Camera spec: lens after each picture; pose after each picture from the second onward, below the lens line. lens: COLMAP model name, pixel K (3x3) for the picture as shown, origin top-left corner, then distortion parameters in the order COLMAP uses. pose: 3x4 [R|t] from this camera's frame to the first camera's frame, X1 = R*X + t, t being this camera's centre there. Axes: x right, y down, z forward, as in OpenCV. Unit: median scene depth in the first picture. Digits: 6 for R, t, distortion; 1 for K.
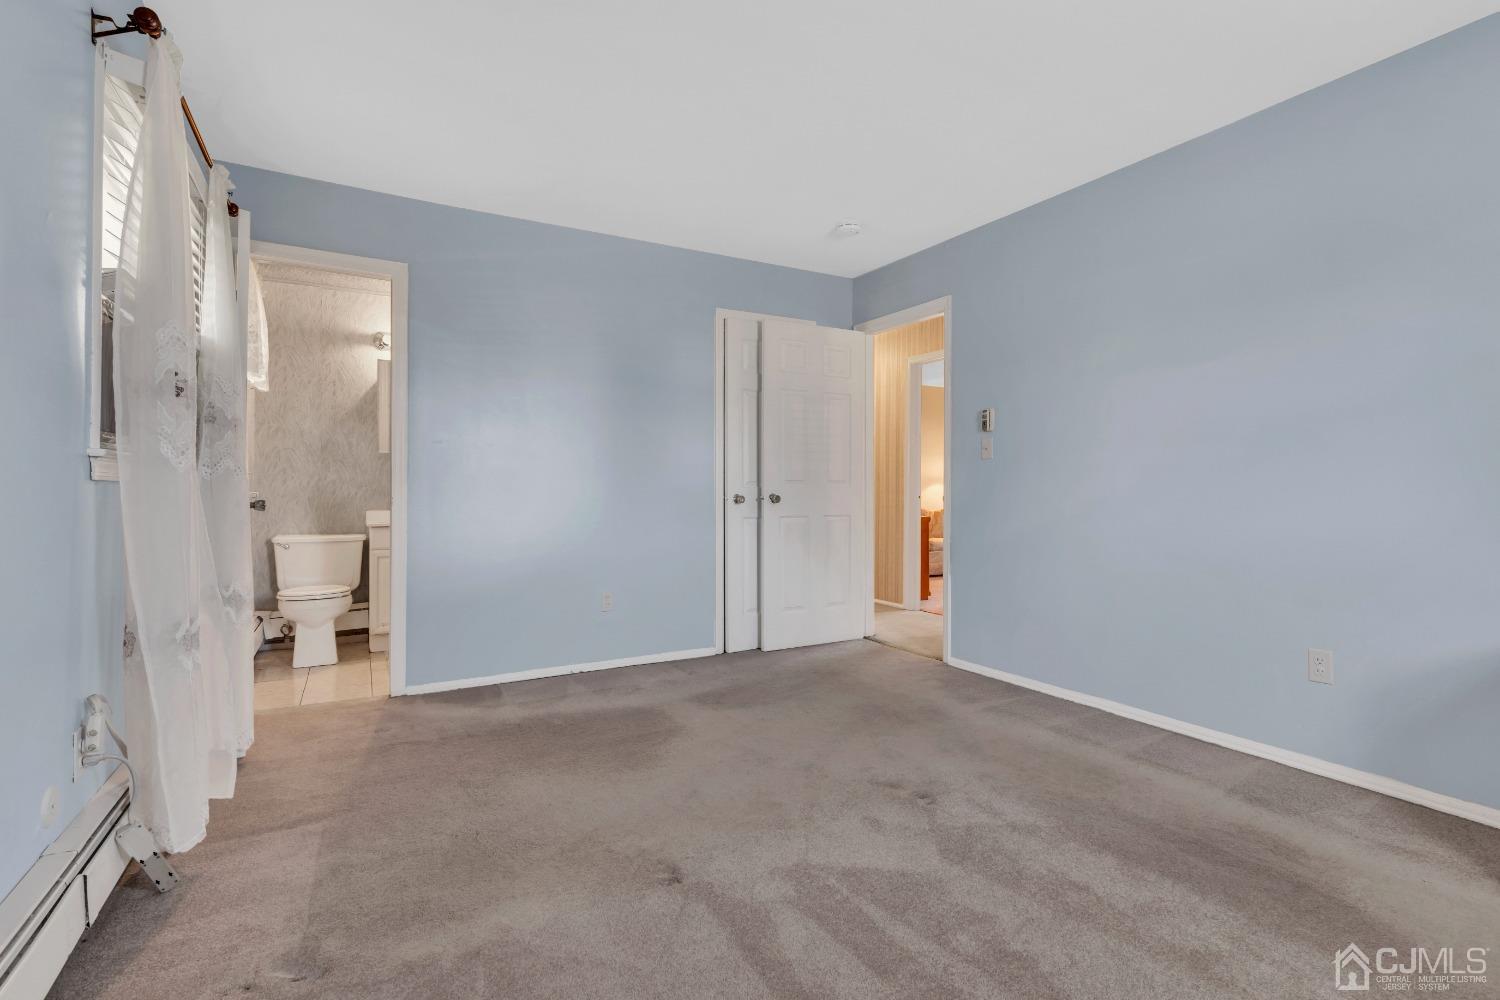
lens RADIAL K [[683.7, 0, 748.8], [0, 683.7, 493.6], [0, 0, 1]] dist [-0.013237, 0.002935]
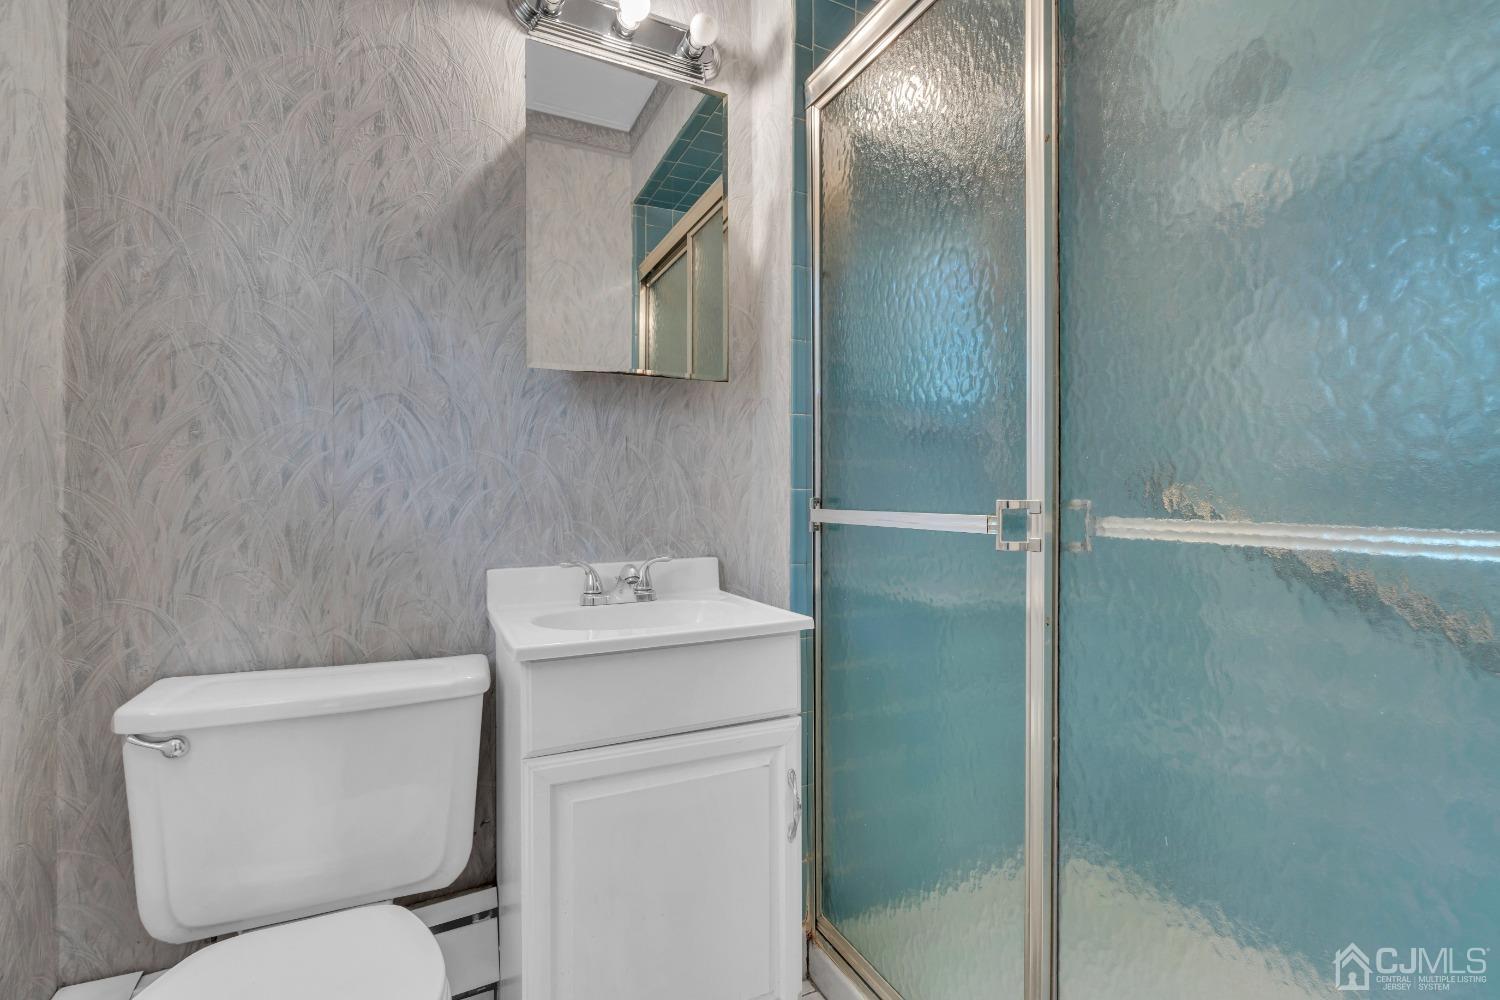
lens RADIAL K [[683.7, 0, 752.0], [0, 683.7, 501.0], [0, 0, 1]] dist [-0.013237, 0.002935]
pose [[0.997092, 0.001872, -0.076182, -0.435576], [-0.001195, 0.999959, 0.008929, -0.007860], [0.076195, -0.008812, 0.997054, 0.733572]]
